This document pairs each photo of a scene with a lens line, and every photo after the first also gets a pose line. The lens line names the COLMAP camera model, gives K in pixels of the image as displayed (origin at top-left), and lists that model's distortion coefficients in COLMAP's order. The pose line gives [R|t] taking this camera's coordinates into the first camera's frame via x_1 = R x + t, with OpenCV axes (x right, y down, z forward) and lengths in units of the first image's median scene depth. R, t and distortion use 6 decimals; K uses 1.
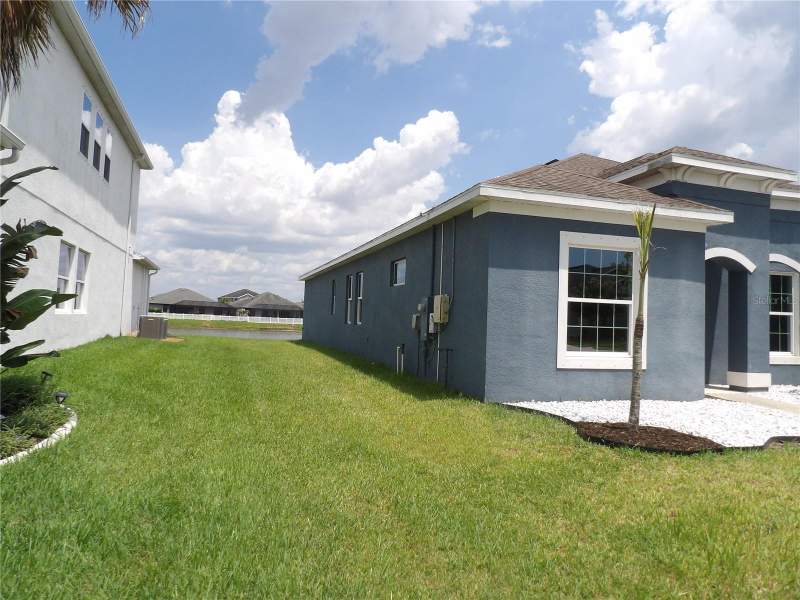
lens RADIAL K [[567.5, 0, 399.2], [0, 567.5, 297.3], [0, 0, 1]] dist [0.002151, 0.001586]
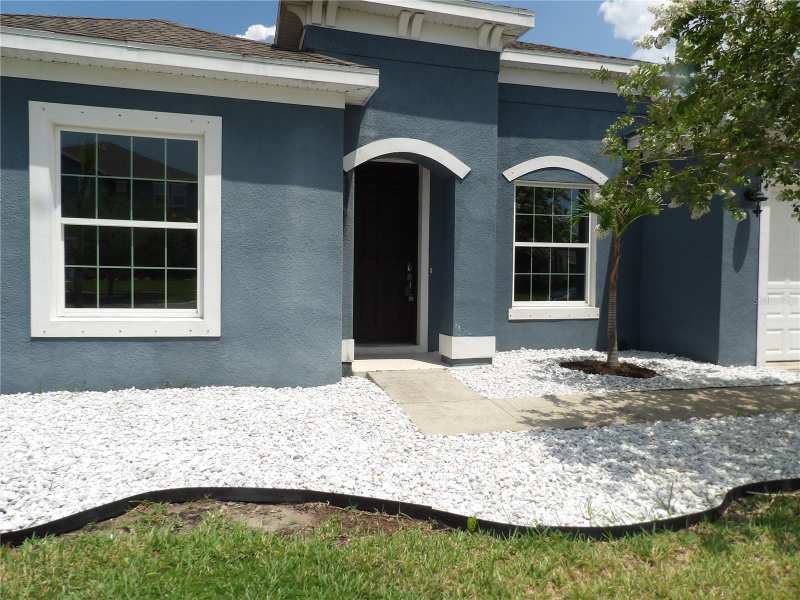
lens RADIAL K [[567.5, 0, 399.2], [0, 567.5, 297.3], [0, 0, 1]] dist [0.002151, 0.001586]
pose [[0.999076, -0.014575, -0.040442, 0.631783], [0.017966, 0.996236, 0.084802, 0.036369], [0.039054, -0.085450, 0.995577, 0.394696]]
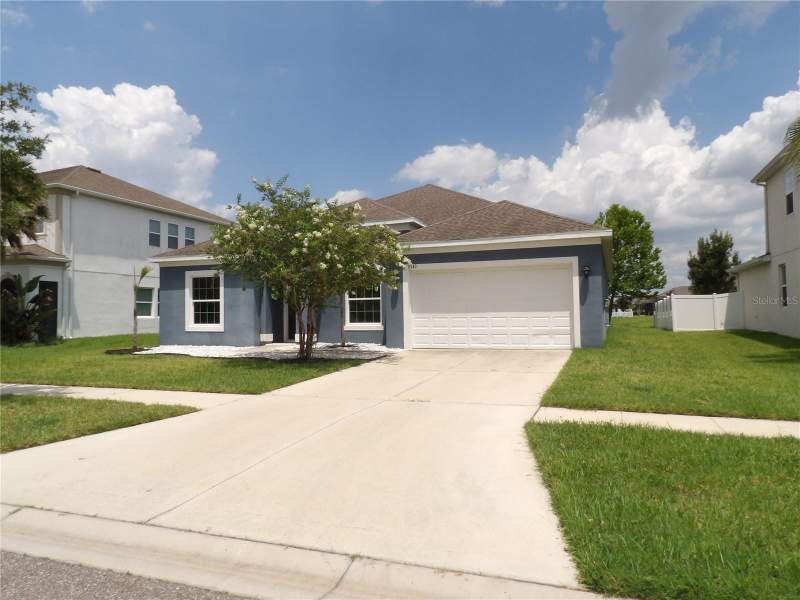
lens RADIAL K [[567.5, 0, 399.2], [0, 567.5, 297.3], [0, 0, 1]] dist [0.002151, 0.001586]
pose [[0.798060, -0.057115, -0.599865, 2.167094], [0.059225, 0.998113, -0.016241, 0.070106], [0.599660, -0.022566, 0.799936, -0.288613]]
